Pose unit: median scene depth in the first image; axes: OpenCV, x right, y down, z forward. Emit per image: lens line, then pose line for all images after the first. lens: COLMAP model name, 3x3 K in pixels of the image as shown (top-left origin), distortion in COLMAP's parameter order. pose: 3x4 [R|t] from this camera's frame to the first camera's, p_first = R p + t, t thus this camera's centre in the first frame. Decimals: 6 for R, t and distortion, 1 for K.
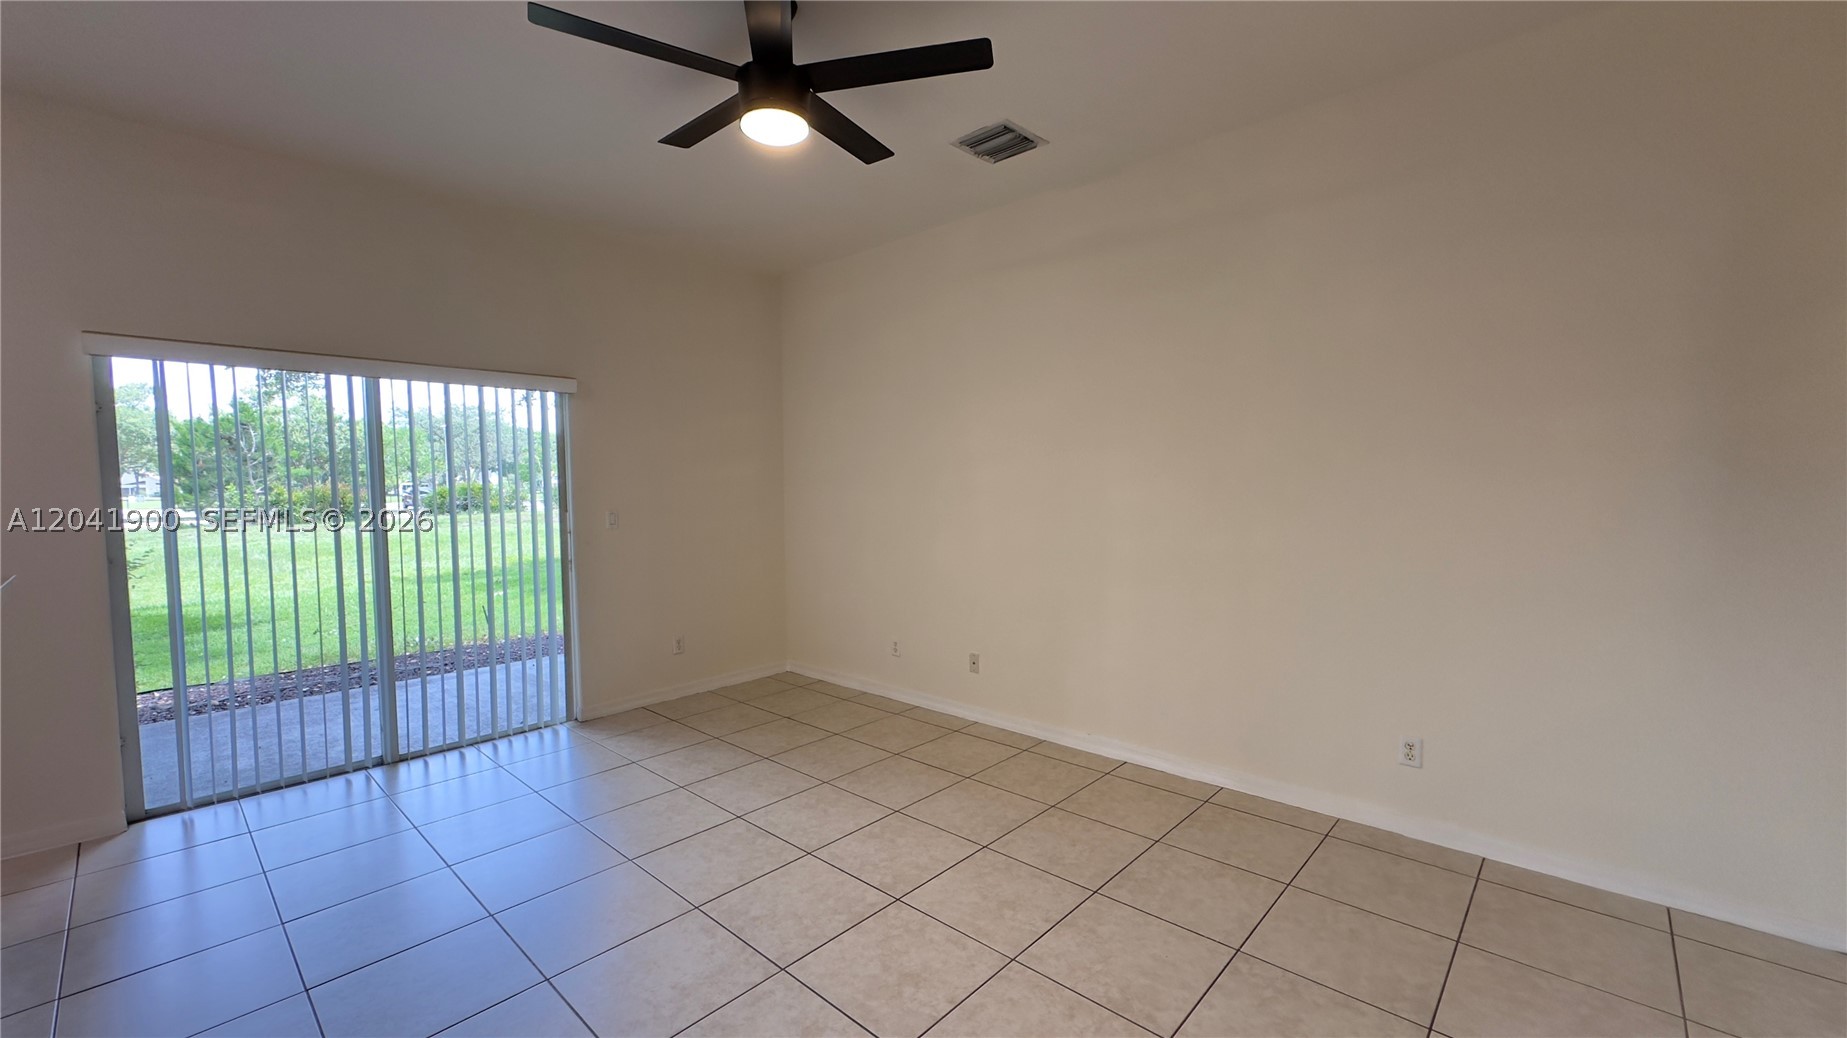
lens RADIAL K [[735.0, 0, 930.8], [0, 735.0, 527.0], [0, 0, 1]] dist [-0.003661, 0.001688]
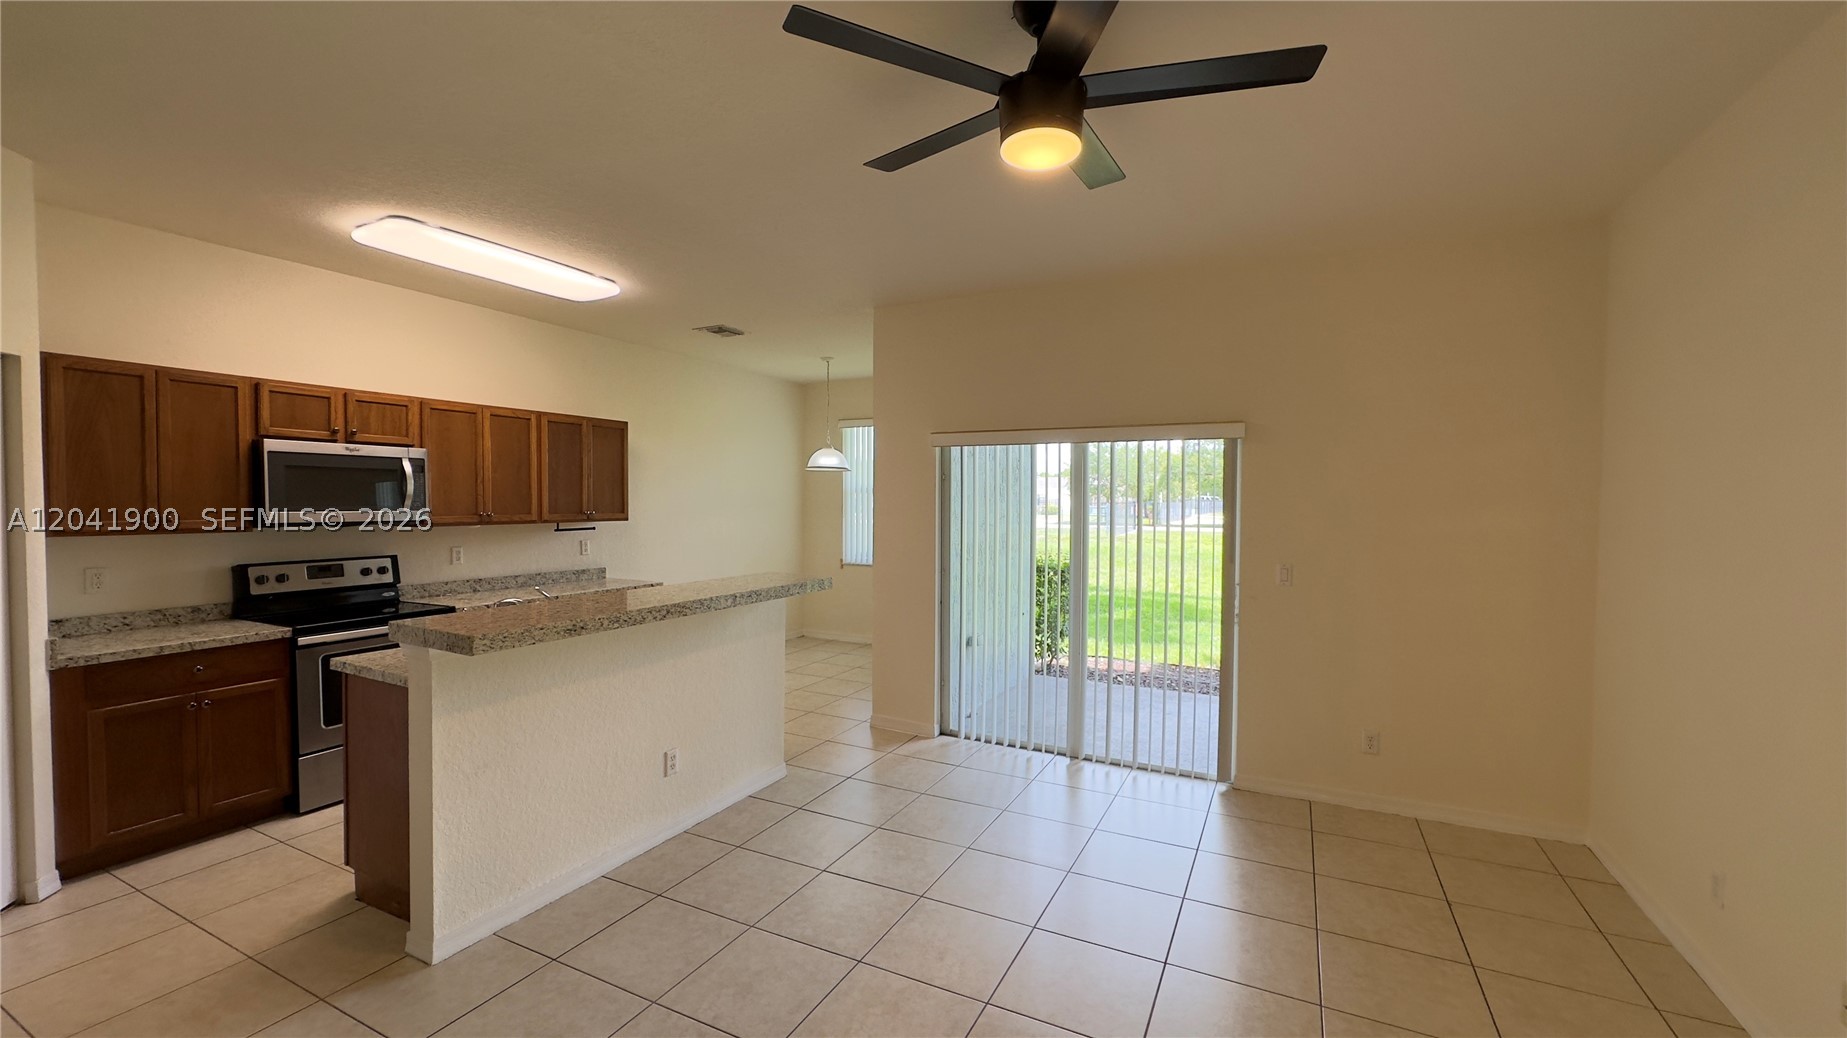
lens RADIAL K [[735.0, 0, 922.9], [0, 735.0, 522.5], [0, 0, 1]] dist [-0.003661, 0.001688]
pose [[0.270345, 0.039387, -0.961958, 0.337893], [-0.067239, 0.997496, 0.021945, -0.073190], [0.960413, 0.058748, 0.272316, 0.390857]]
